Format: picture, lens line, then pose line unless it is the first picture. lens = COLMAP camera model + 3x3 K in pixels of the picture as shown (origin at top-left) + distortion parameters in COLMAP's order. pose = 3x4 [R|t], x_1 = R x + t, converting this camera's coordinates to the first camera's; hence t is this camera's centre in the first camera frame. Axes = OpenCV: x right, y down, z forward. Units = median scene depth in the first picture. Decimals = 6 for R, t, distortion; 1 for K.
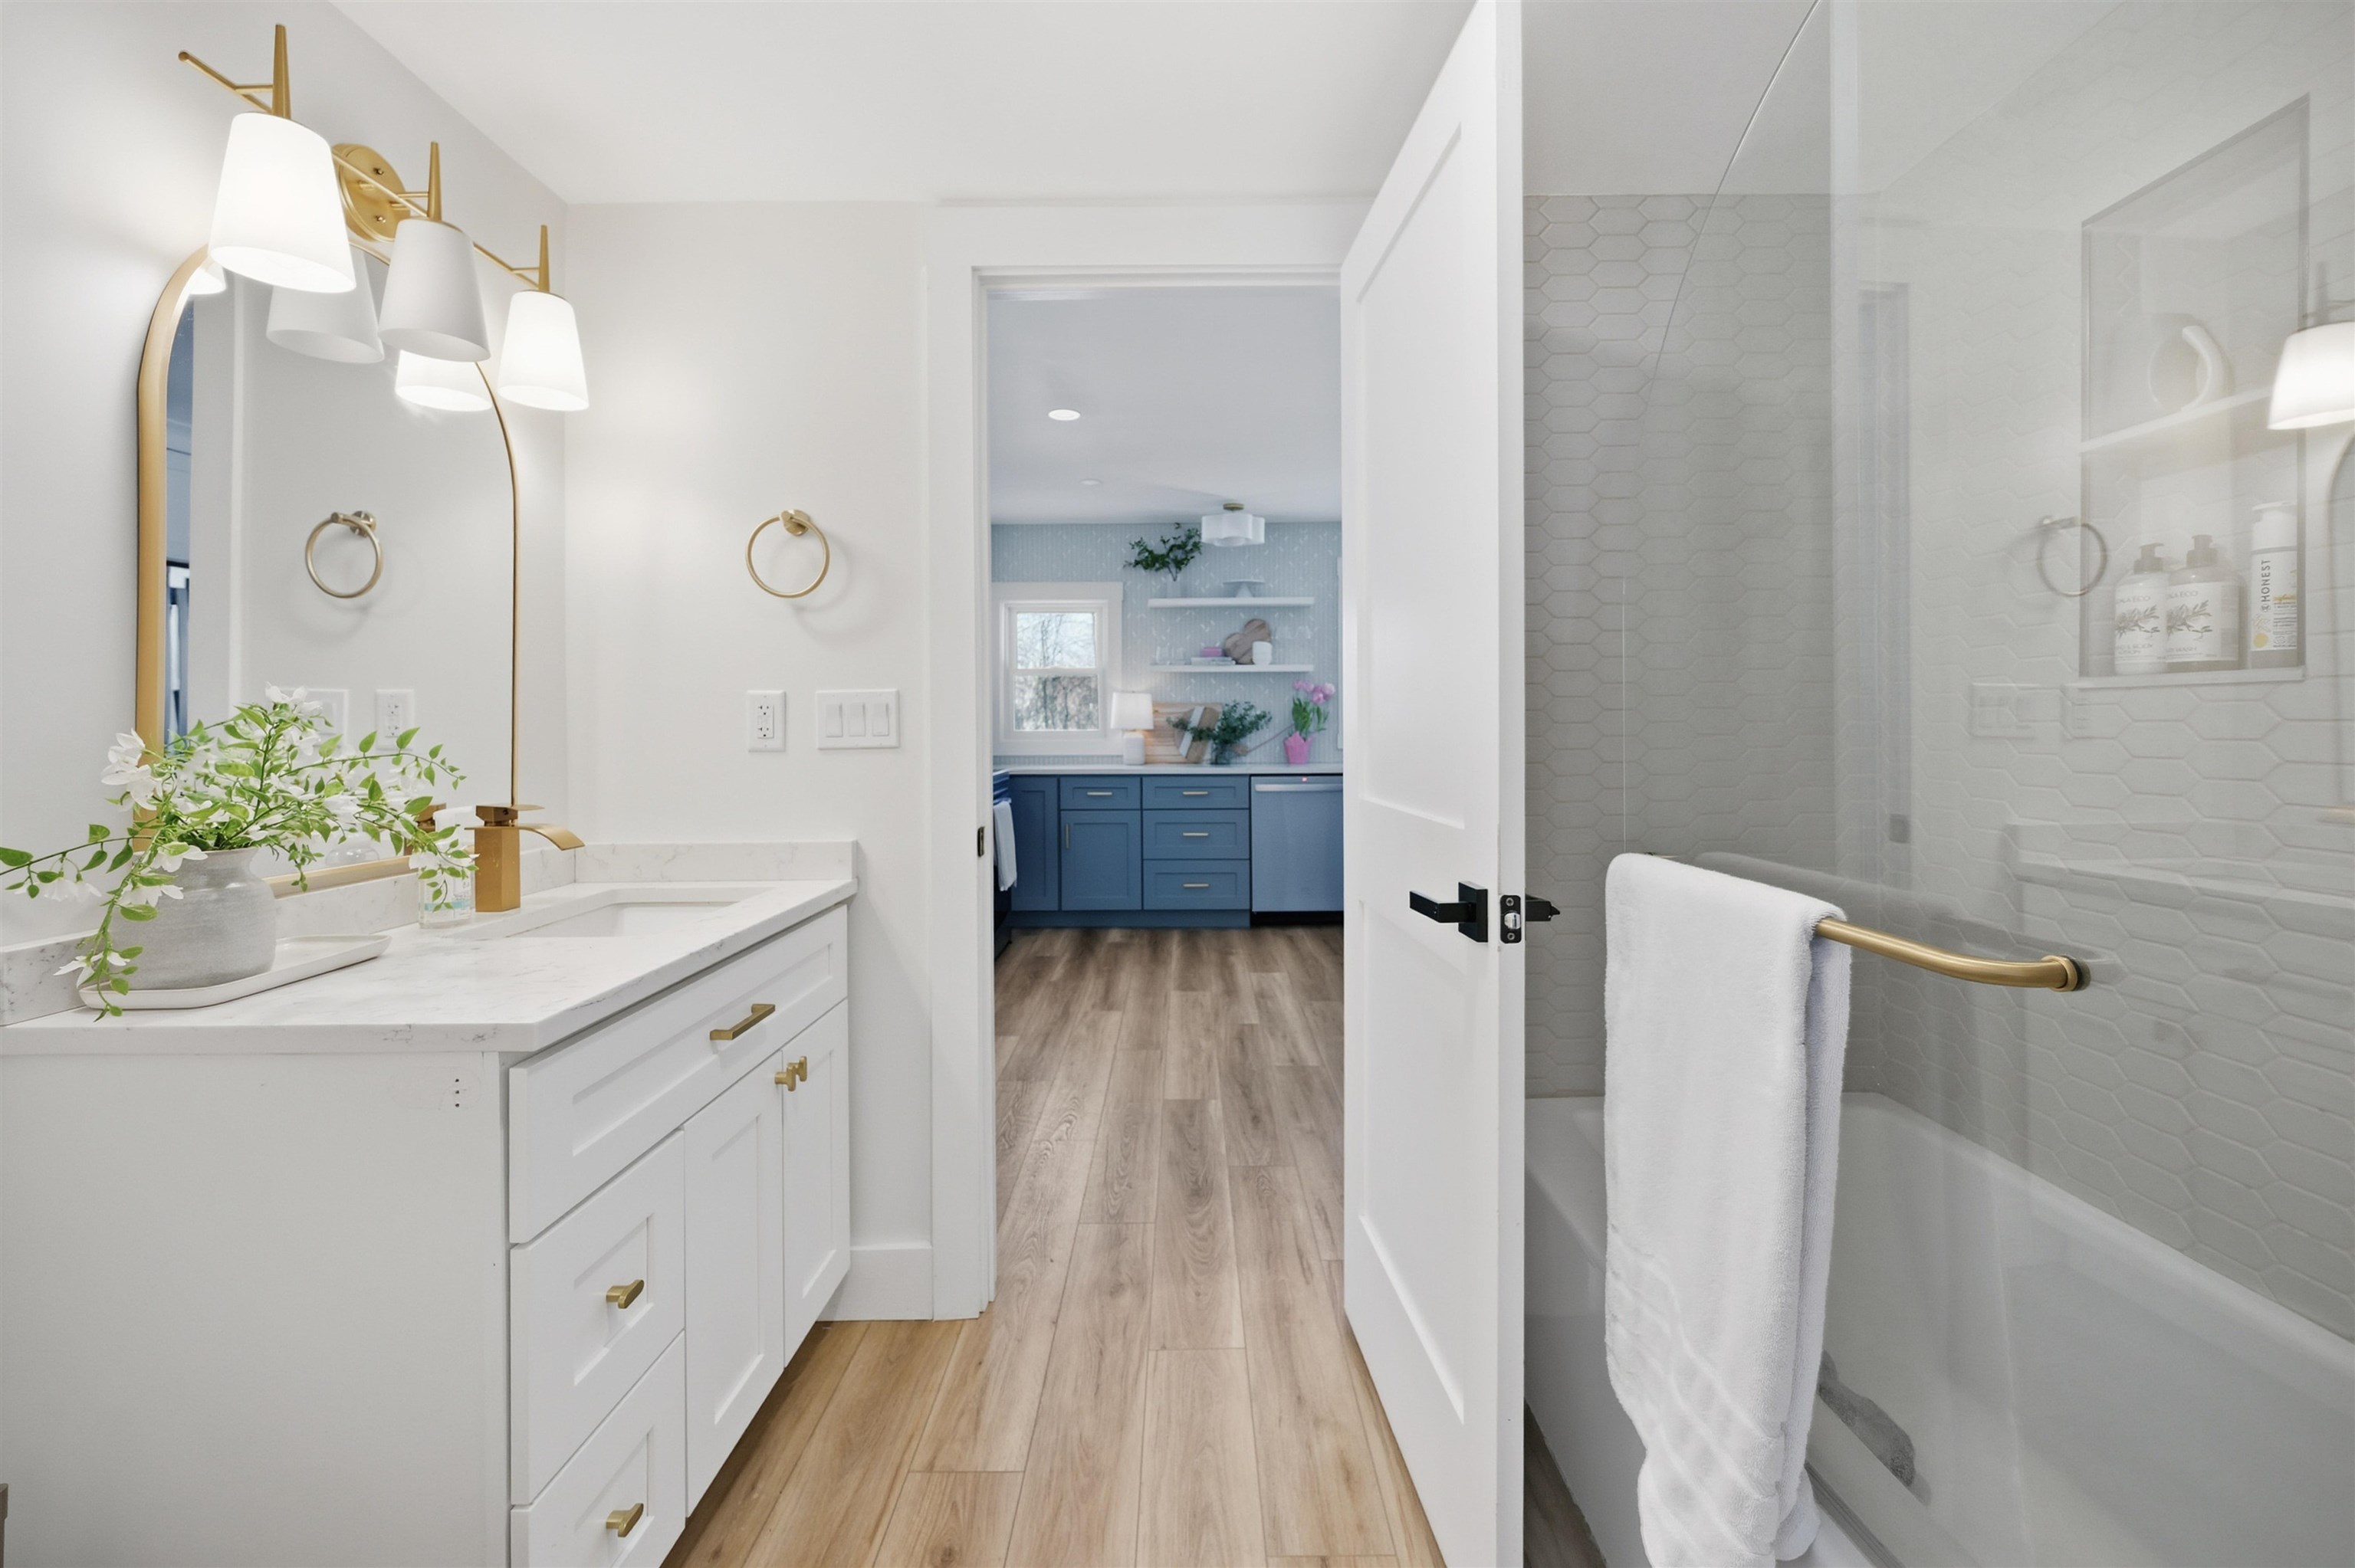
lens RADIAL K [[978.1, 0, 1182.0], [0, 978.1, 715.2], [0, 0, 1]] dist [0.000062, -0.000025]
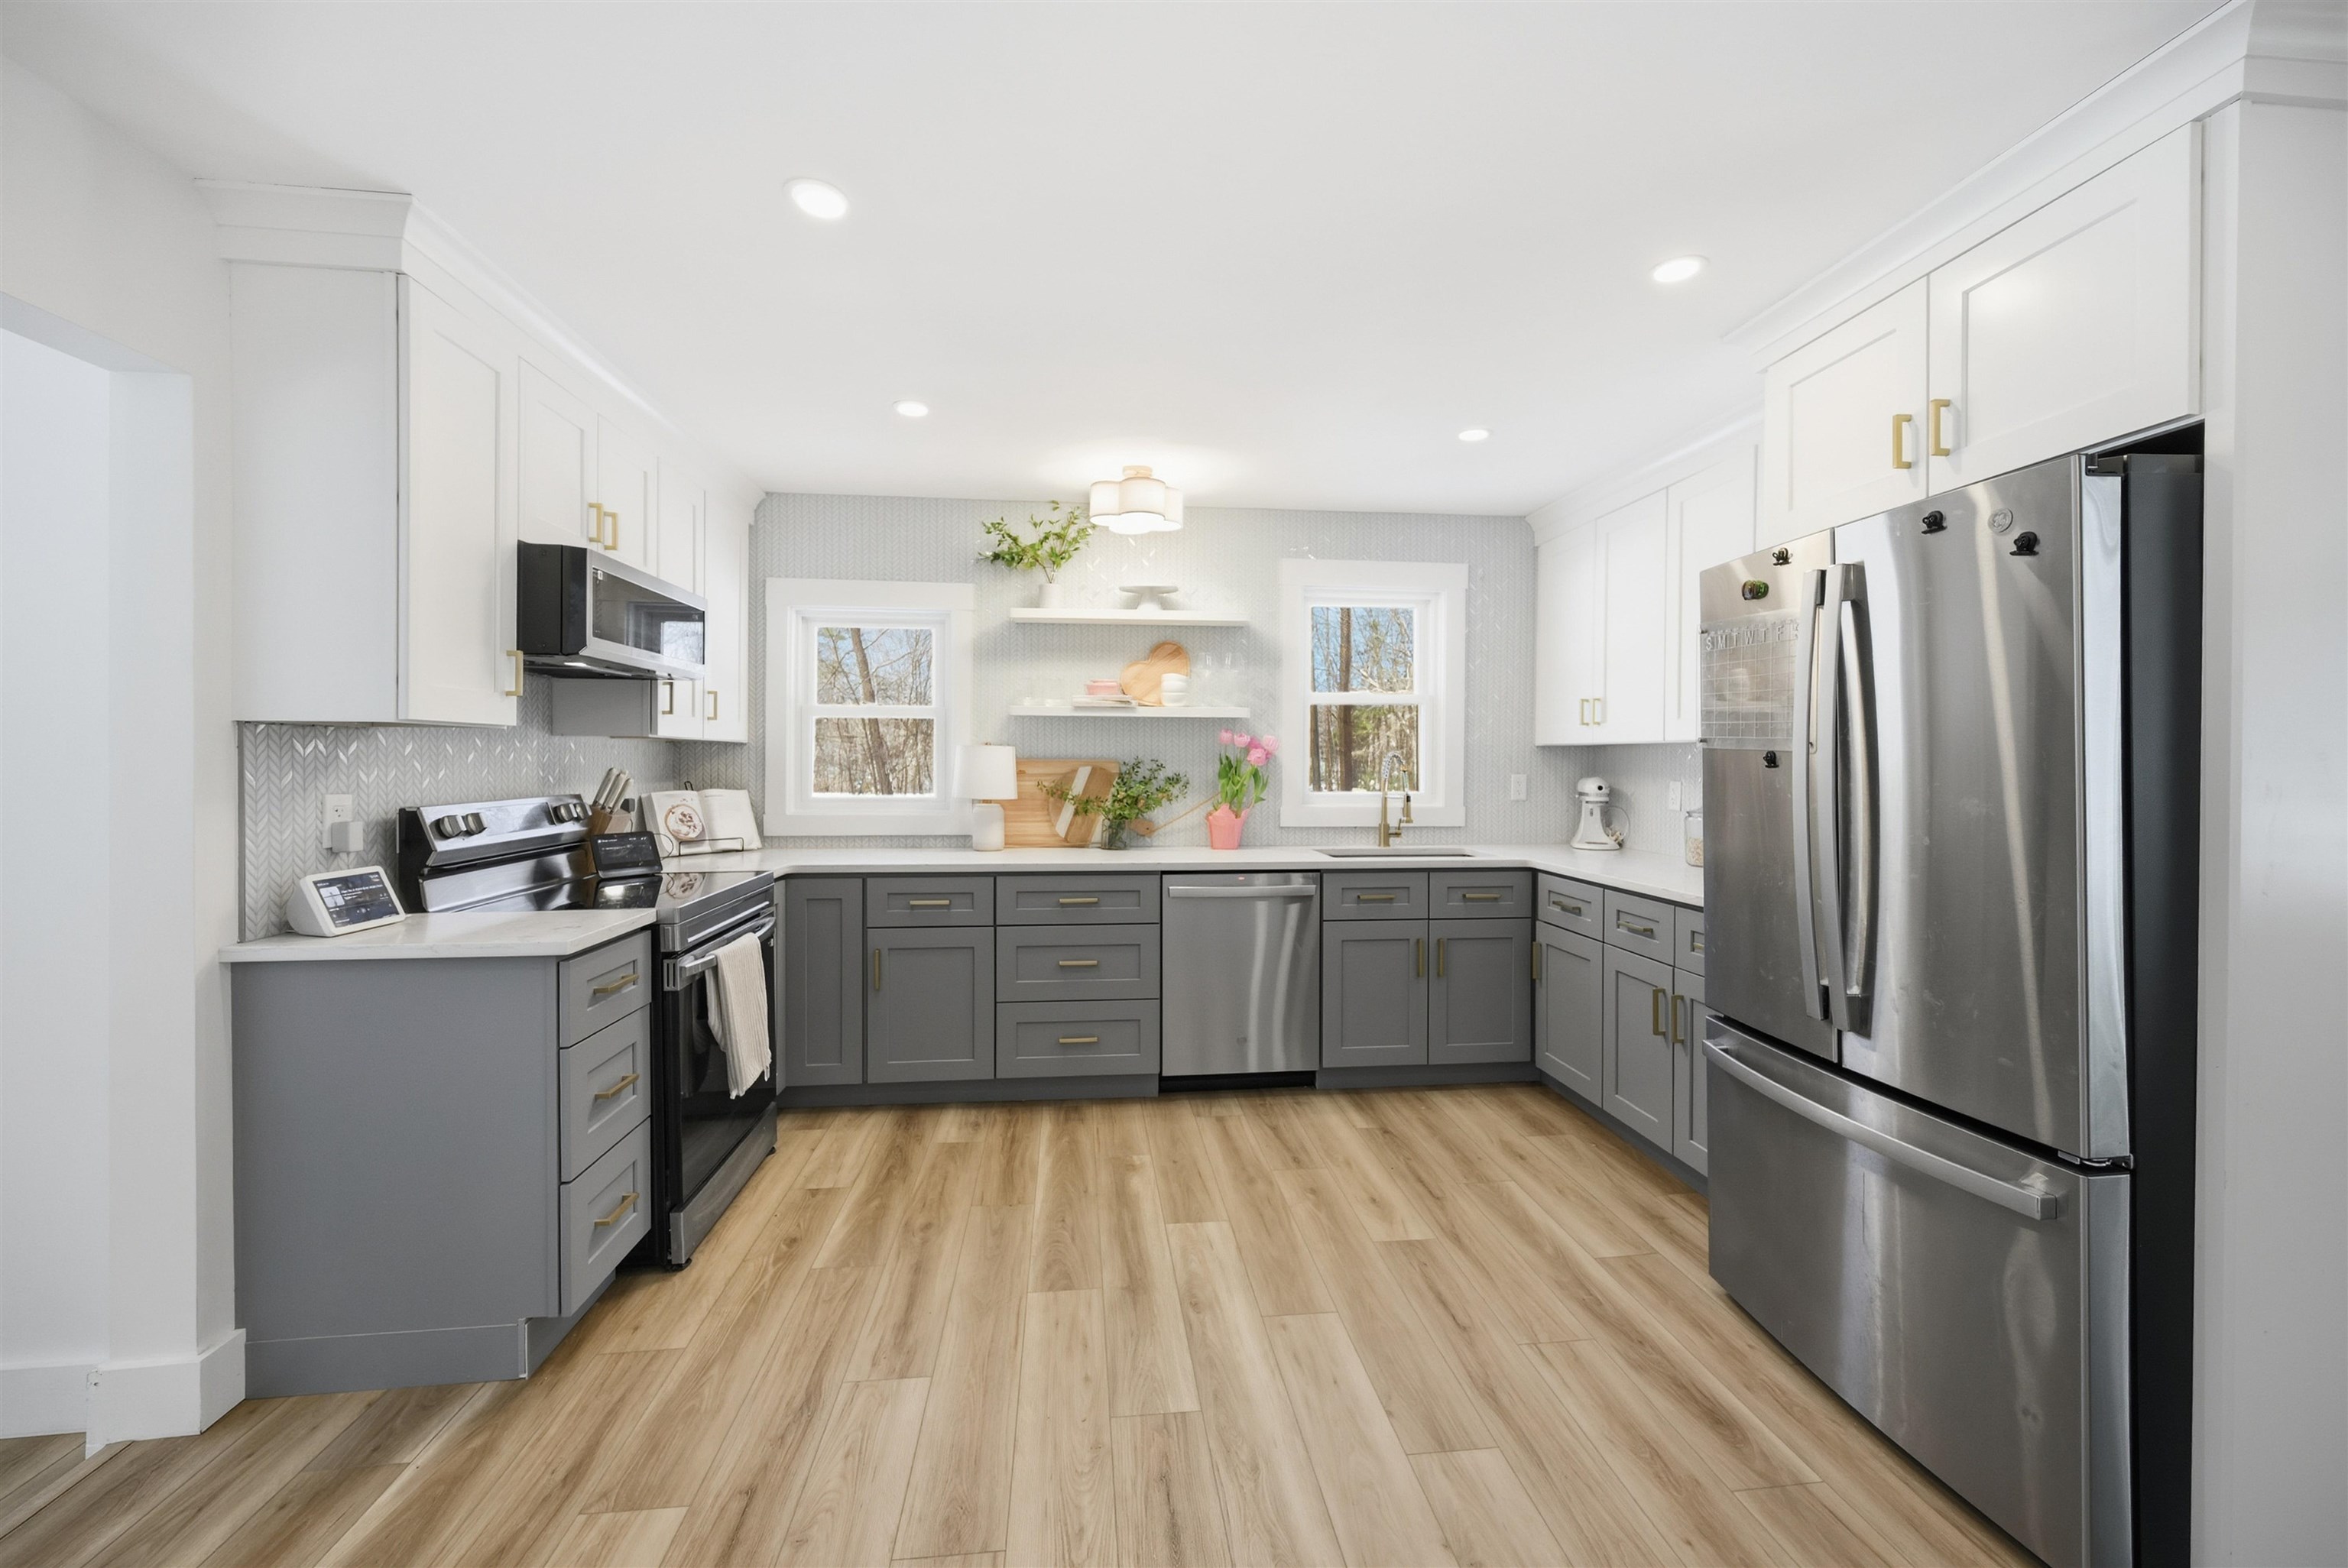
lens RADIAL K [[950.3, 0, 1182.2], [0, 950.3, 764.5], [0, 0, 1]] dist [0.000371, -0.000201]
pose [[0.993003, 0.005673, 0.117957, 0.007361], [-0.006778, 0.999937, 0.008974, -0.017625], [-0.117898, -0.009710, 0.992978, 0.362155]]
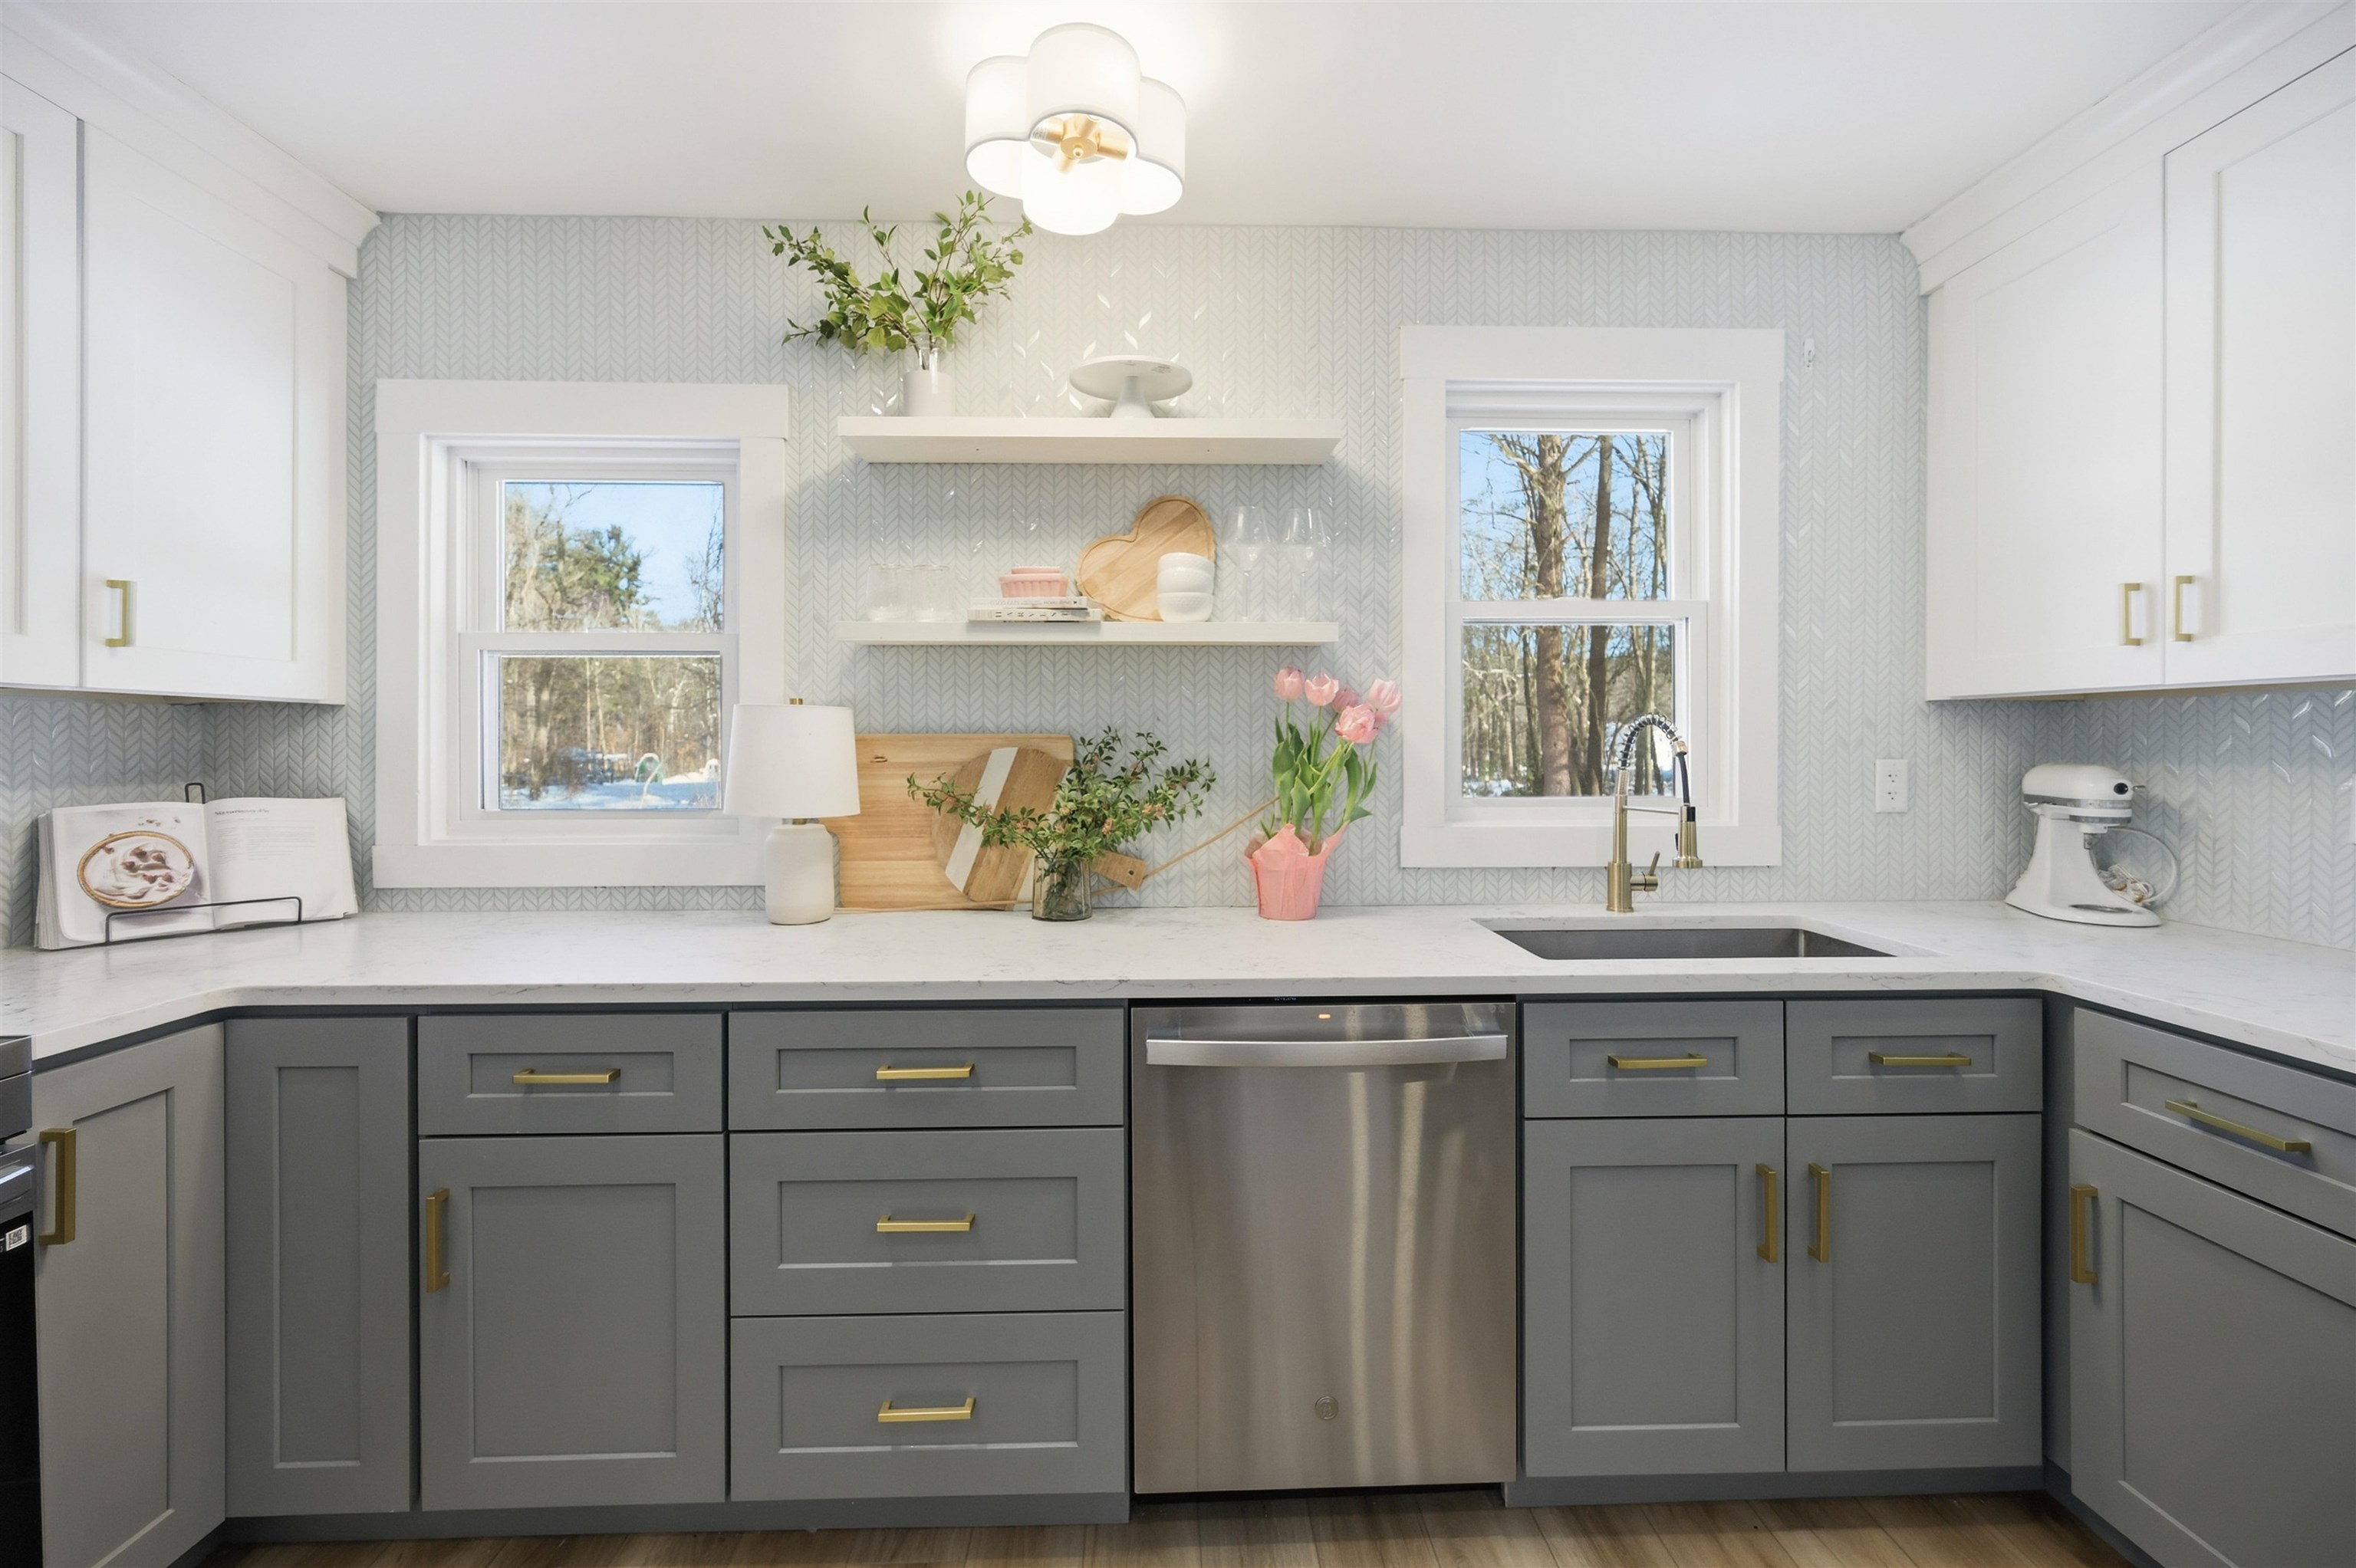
lens RADIAL K [[965.6, 0, 1189.3], [0, 965.6, 744.8], [0, 0, 1]] dist [-0.001871, -0.000152]
pose [[0.999047, 0.000306, 0.043643, 0.075955], [-0.000538, 0.999986, 0.005300, -0.012049], [-0.043641, -0.005319, 0.999033, 0.737887]]
